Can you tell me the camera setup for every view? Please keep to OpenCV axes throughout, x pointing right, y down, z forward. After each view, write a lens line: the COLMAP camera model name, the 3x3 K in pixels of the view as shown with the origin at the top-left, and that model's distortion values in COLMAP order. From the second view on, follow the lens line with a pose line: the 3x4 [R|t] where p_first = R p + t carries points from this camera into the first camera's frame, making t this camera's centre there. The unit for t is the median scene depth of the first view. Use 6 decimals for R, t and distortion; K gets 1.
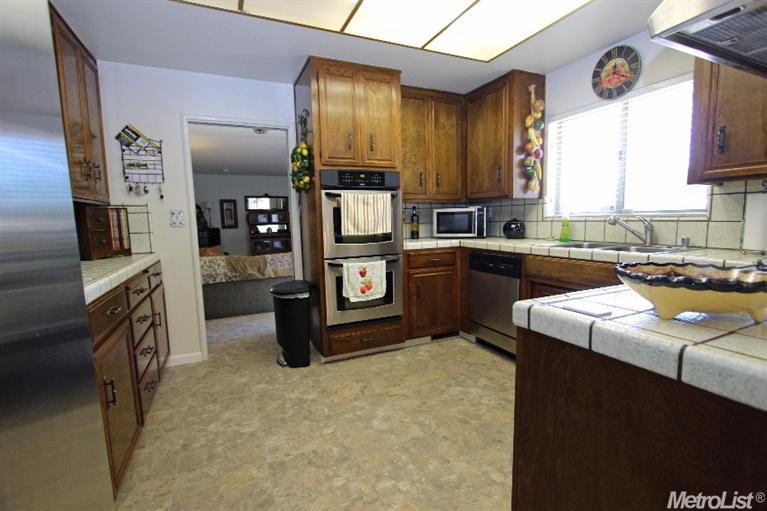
lens RADIAL K [[354.9, 0, 383.5], [0, 354.9, 258.1], [0, 0, 1]] dist [-0.001807, 0.000095]
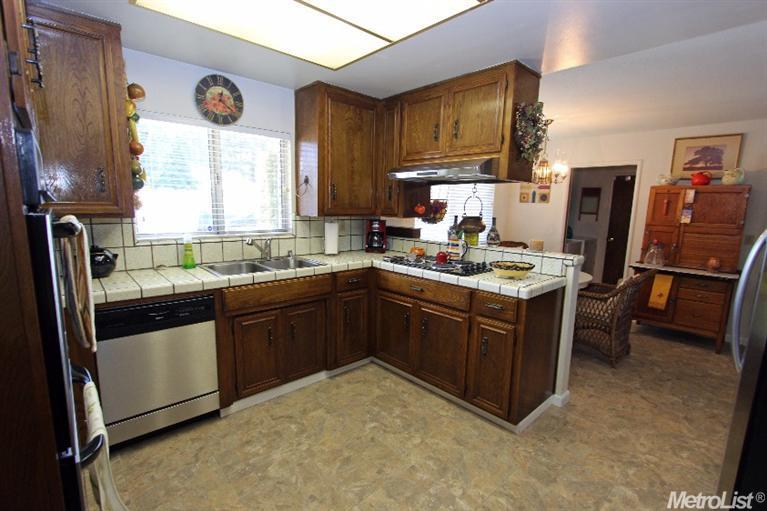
lens RADIAL K [[354.9, 0, 383.5], [0, 354.9, 258.1], [0, 0, 1]] dist [-0.001807, 0.000095]
pose [[-0.304396, -0.133954, 0.943080, -0.549570], [0.090071, 0.981579, 0.168495, -0.206059], [-0.948278, 0.136233, -0.286723, 0.931839]]
